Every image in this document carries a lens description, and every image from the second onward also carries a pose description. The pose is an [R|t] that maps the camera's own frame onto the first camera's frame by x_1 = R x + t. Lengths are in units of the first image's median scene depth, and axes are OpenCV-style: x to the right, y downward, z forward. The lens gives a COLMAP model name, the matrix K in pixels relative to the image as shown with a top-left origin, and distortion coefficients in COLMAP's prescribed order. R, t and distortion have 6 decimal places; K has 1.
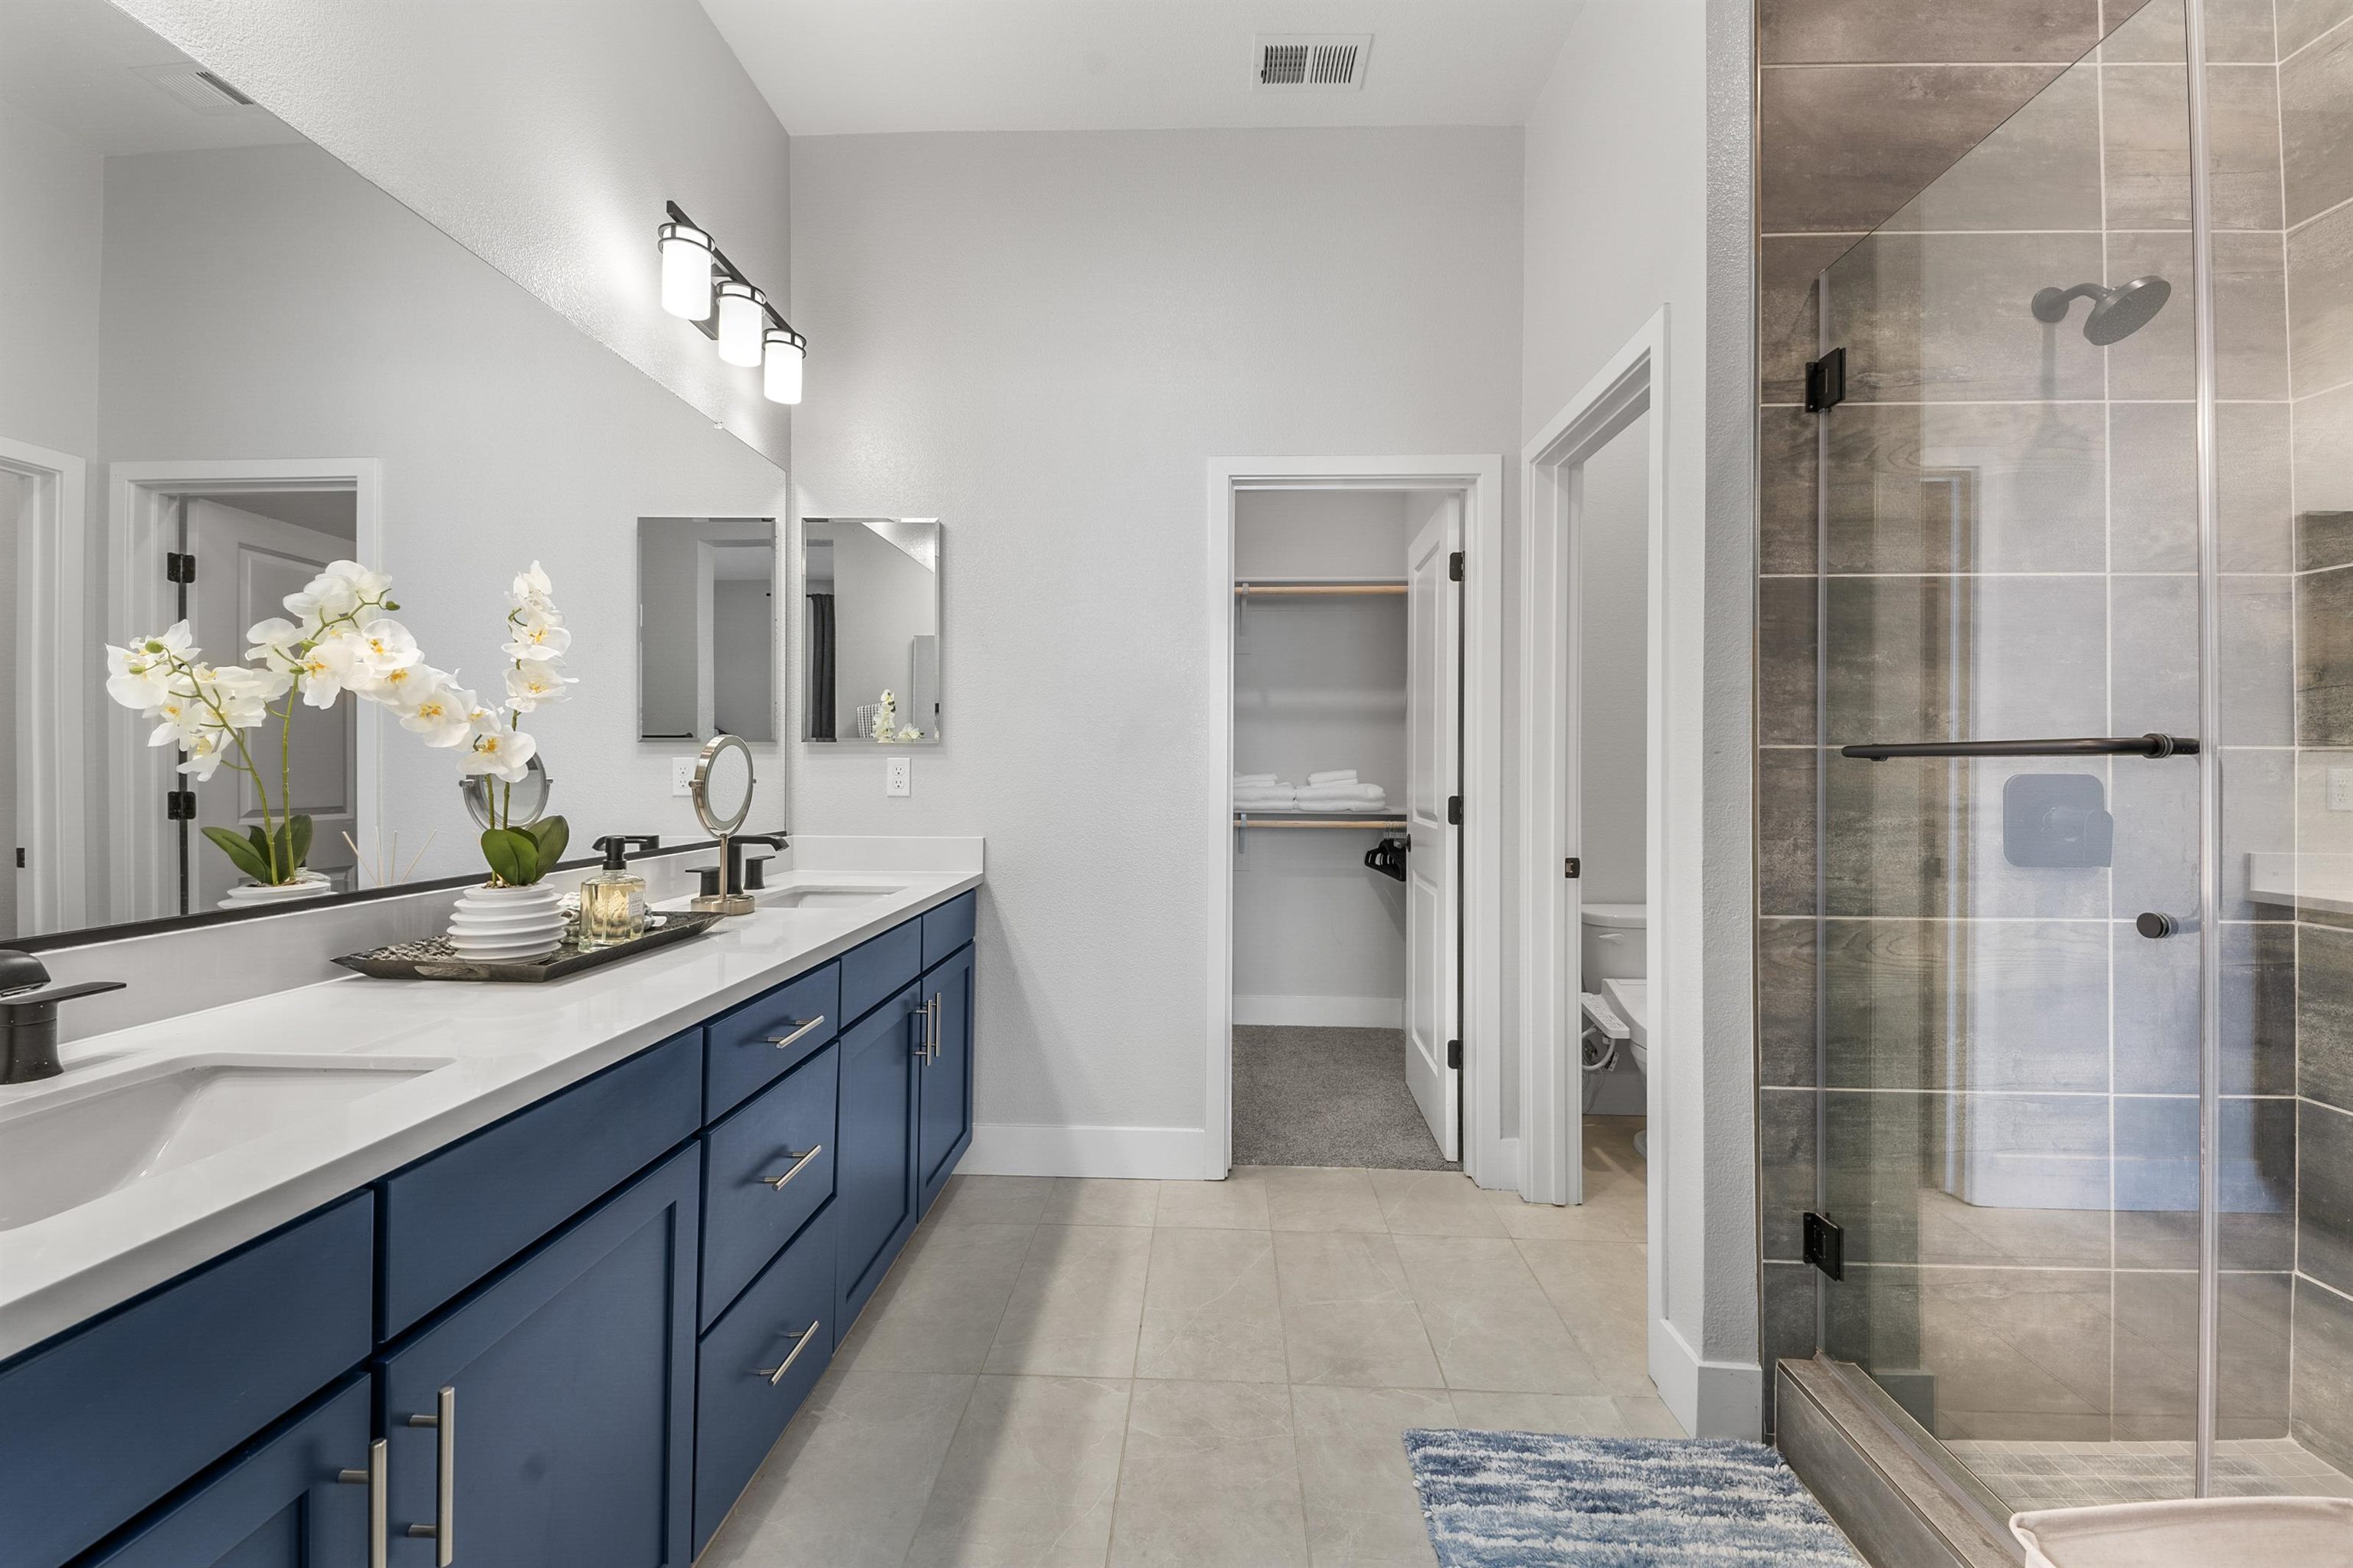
lens RADIAL K [[920.9, 0, 1185.9], [0, 920.9, 766.1], [0, 0, 1]] dist [0.028405, -0.015247]
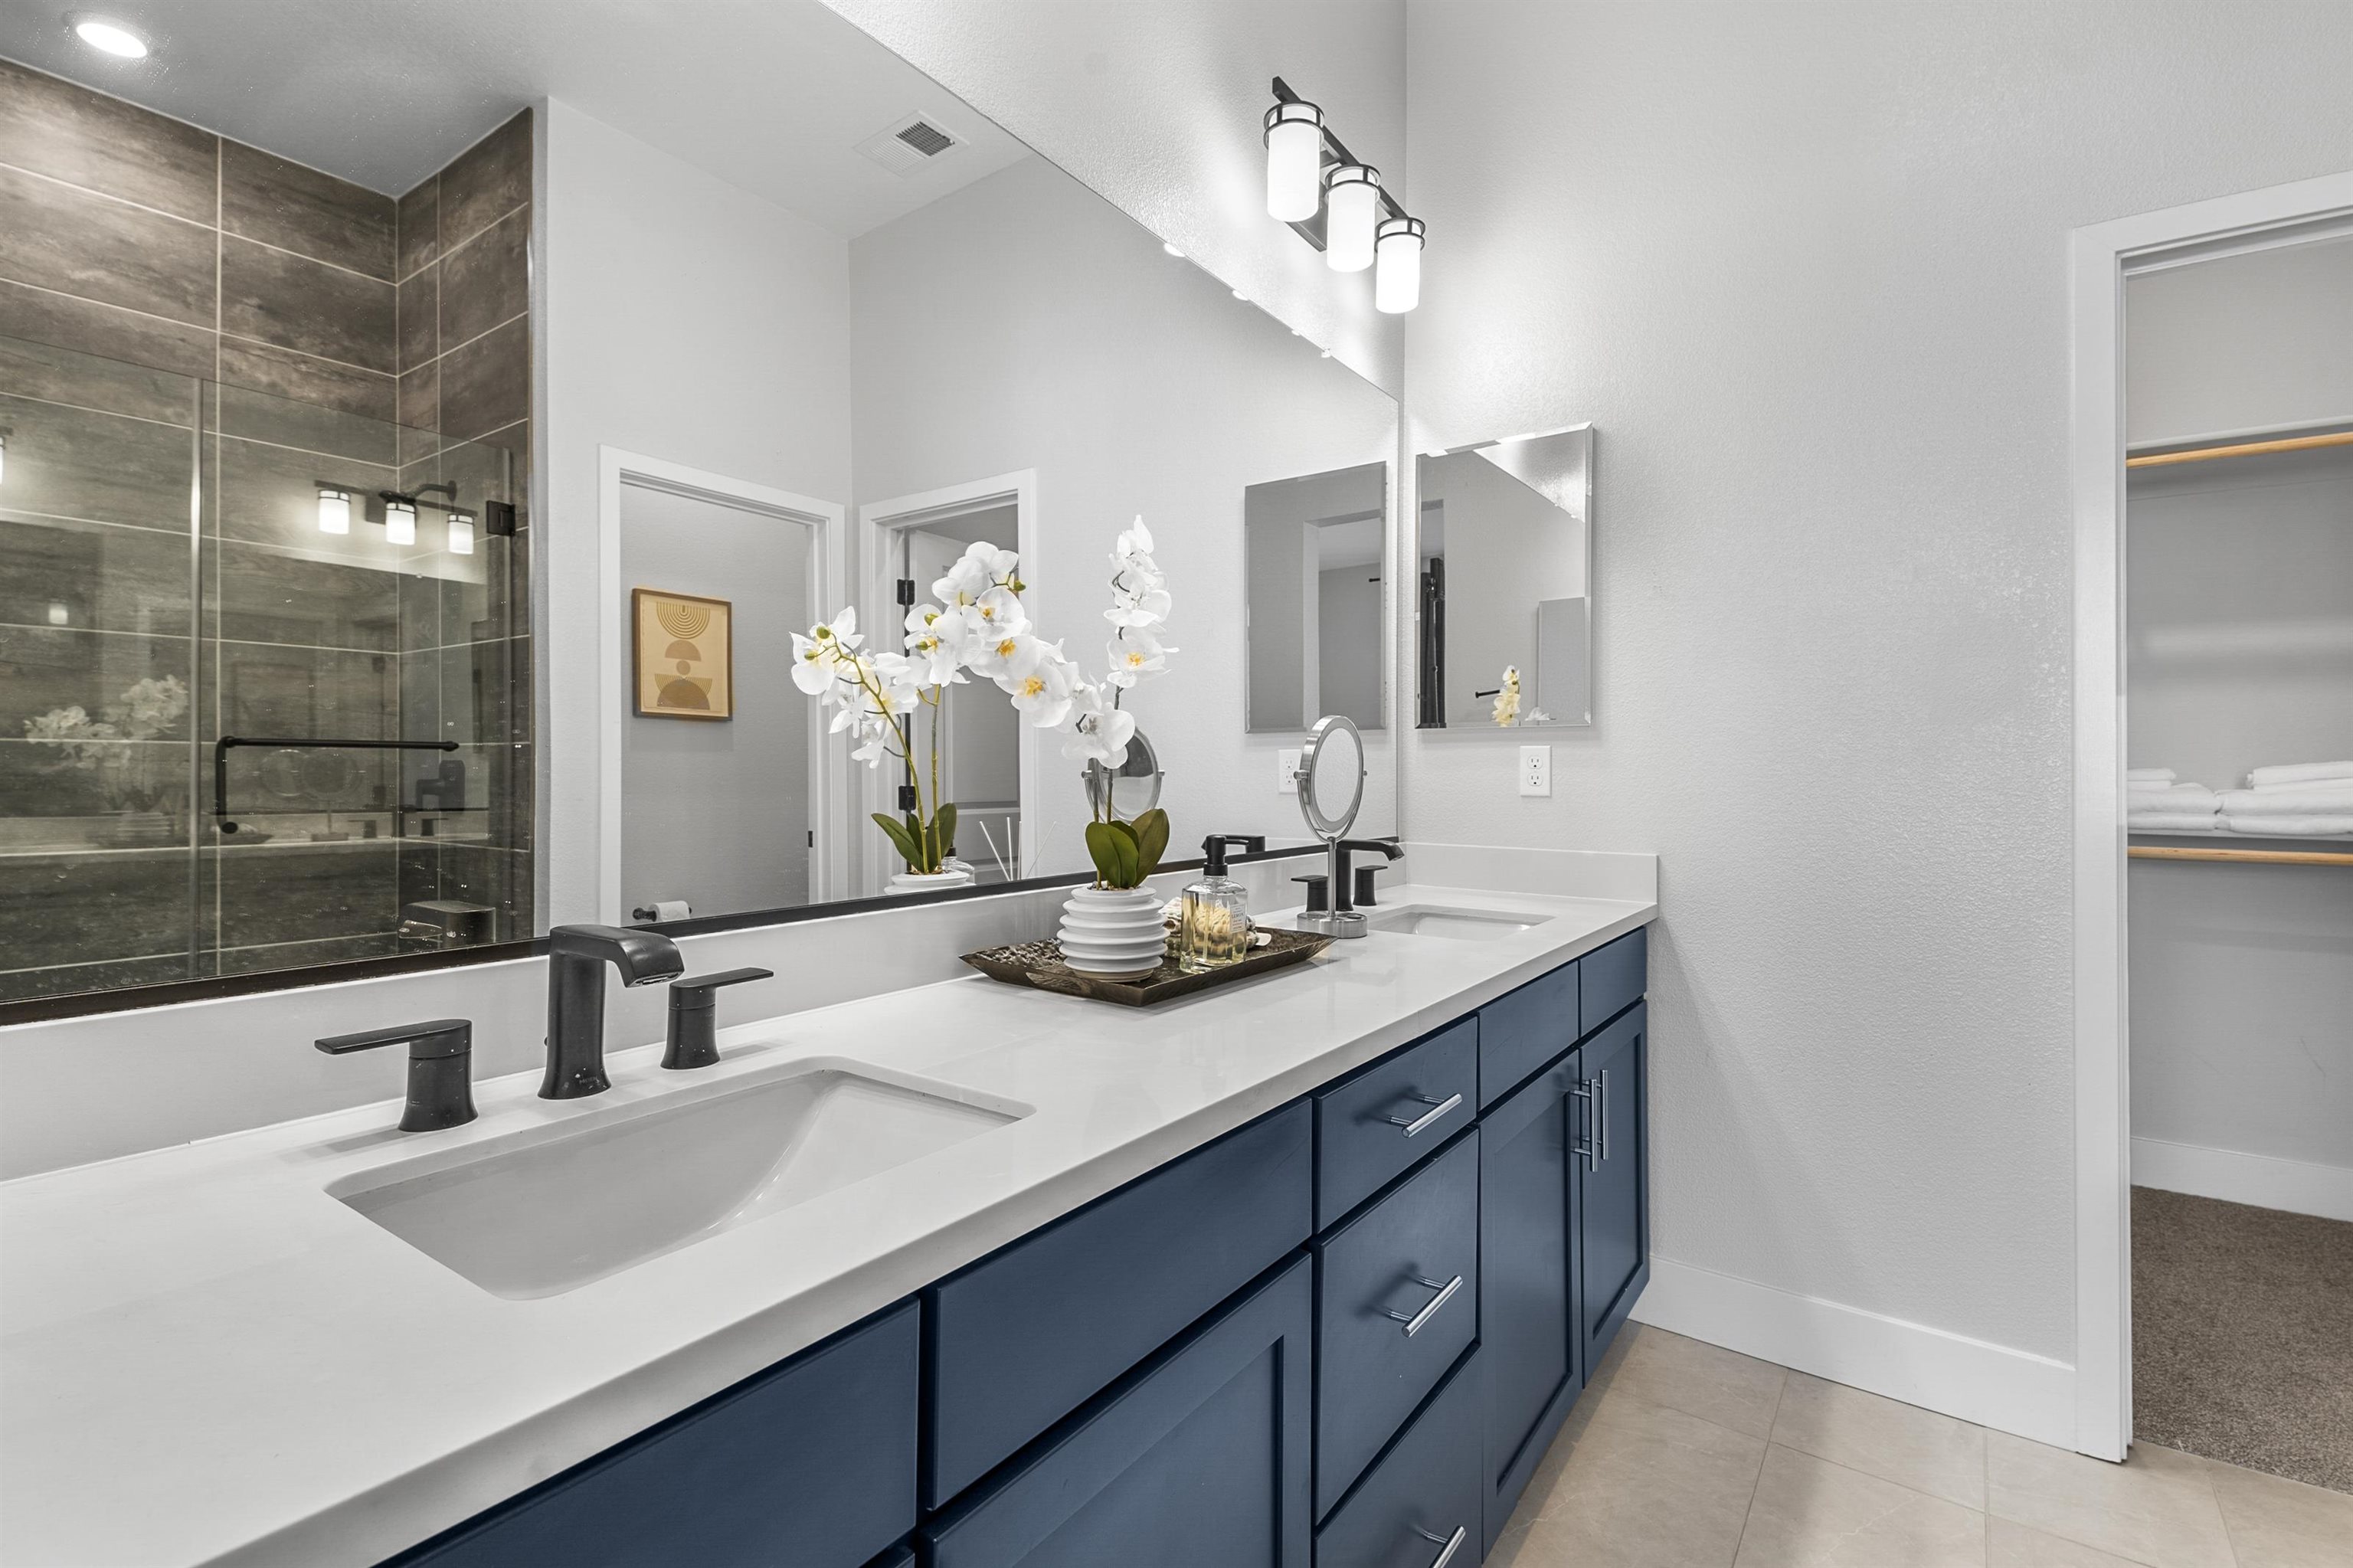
lens RADIAL K [[1096.6, 0, 1176.5], [0, 1096.6, 784.0], [0, 0, 1]] dist [0.058978, -0.000257]
pose [[0.825308, 0.003846, -0.564670, -0.054250], [0.006292, 0.999852, 0.016007, 0.008522], [0.564648, -0.016764, 0.825161, 0.103647]]
